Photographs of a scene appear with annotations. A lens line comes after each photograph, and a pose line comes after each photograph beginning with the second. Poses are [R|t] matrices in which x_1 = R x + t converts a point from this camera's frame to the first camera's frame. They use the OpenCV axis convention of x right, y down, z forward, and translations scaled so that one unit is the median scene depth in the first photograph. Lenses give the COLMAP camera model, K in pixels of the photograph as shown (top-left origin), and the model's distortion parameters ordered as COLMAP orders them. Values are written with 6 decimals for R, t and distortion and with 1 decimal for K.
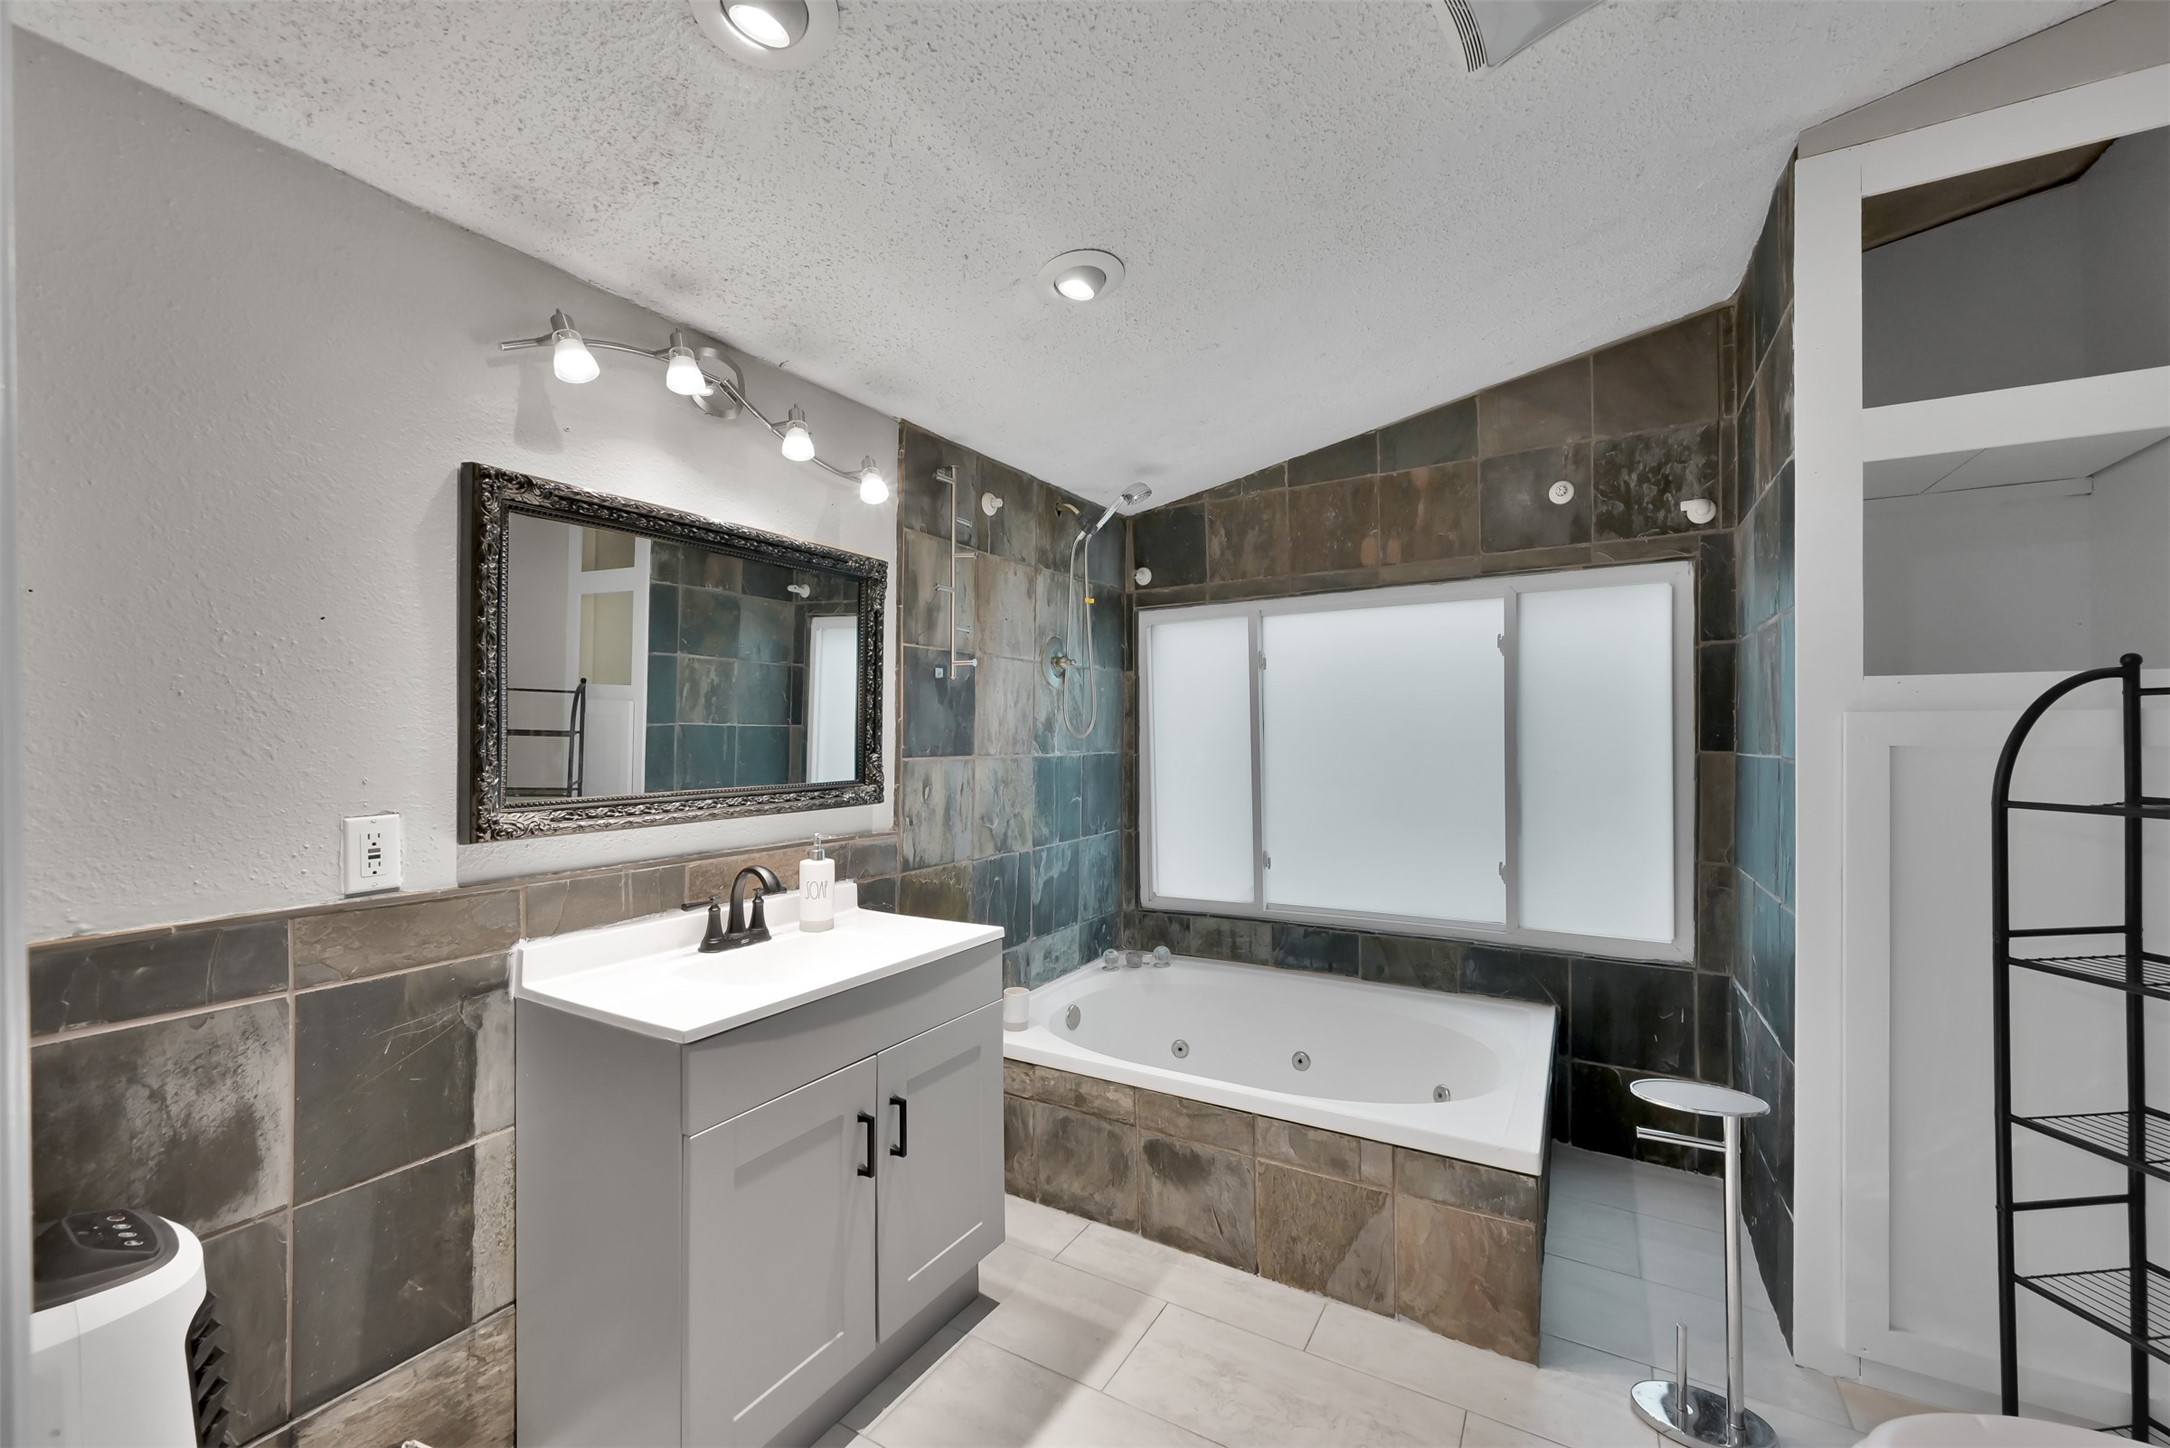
lens RADIAL K [[866.1, 0, 1089.5], [0, 866.1, 719.0], [0, 0, 1]] dist [0.001331, 0.000372]
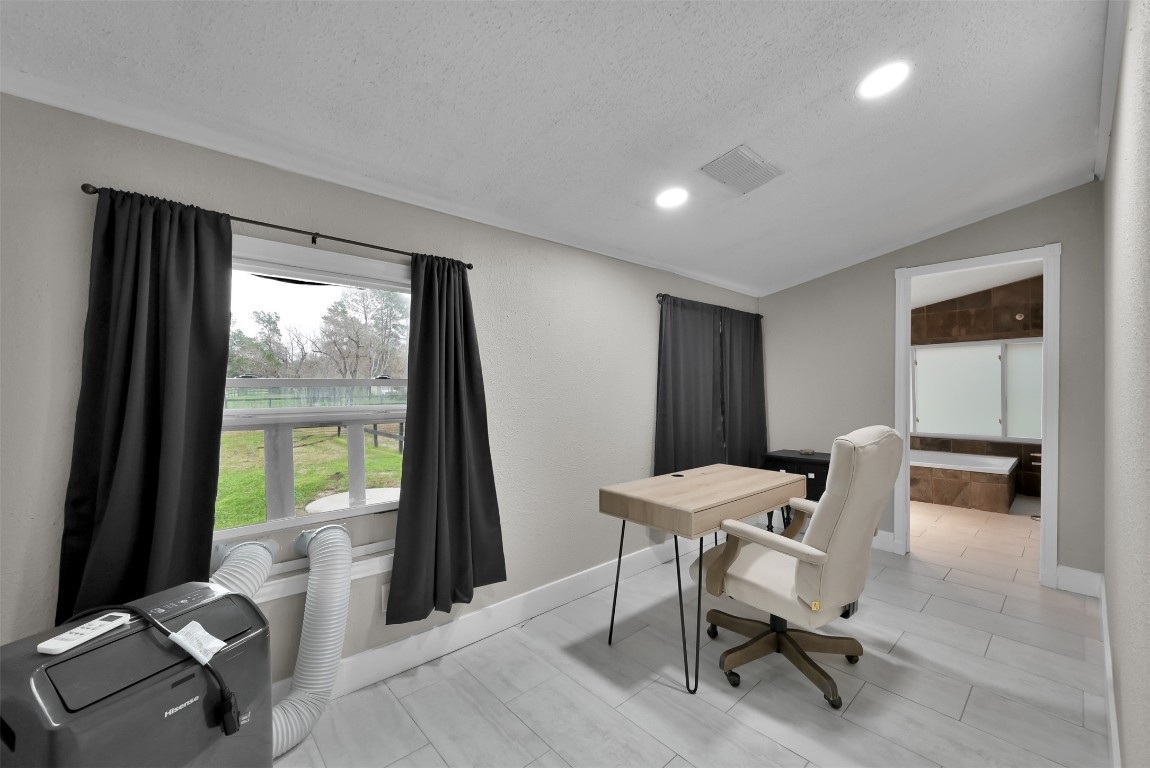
lens RADIAL K [[457.7, 0, 582.1], [0, 457.7, 384.4], [0, 0, 1]] dist [0.000193, -0.000005]
pose [[0.954145, -0.008498, -0.299226, -0.612414], [0.013289, 0.999814, 0.013980, -0.026577], [0.299051, -0.017315, 0.954080, -1.334726]]
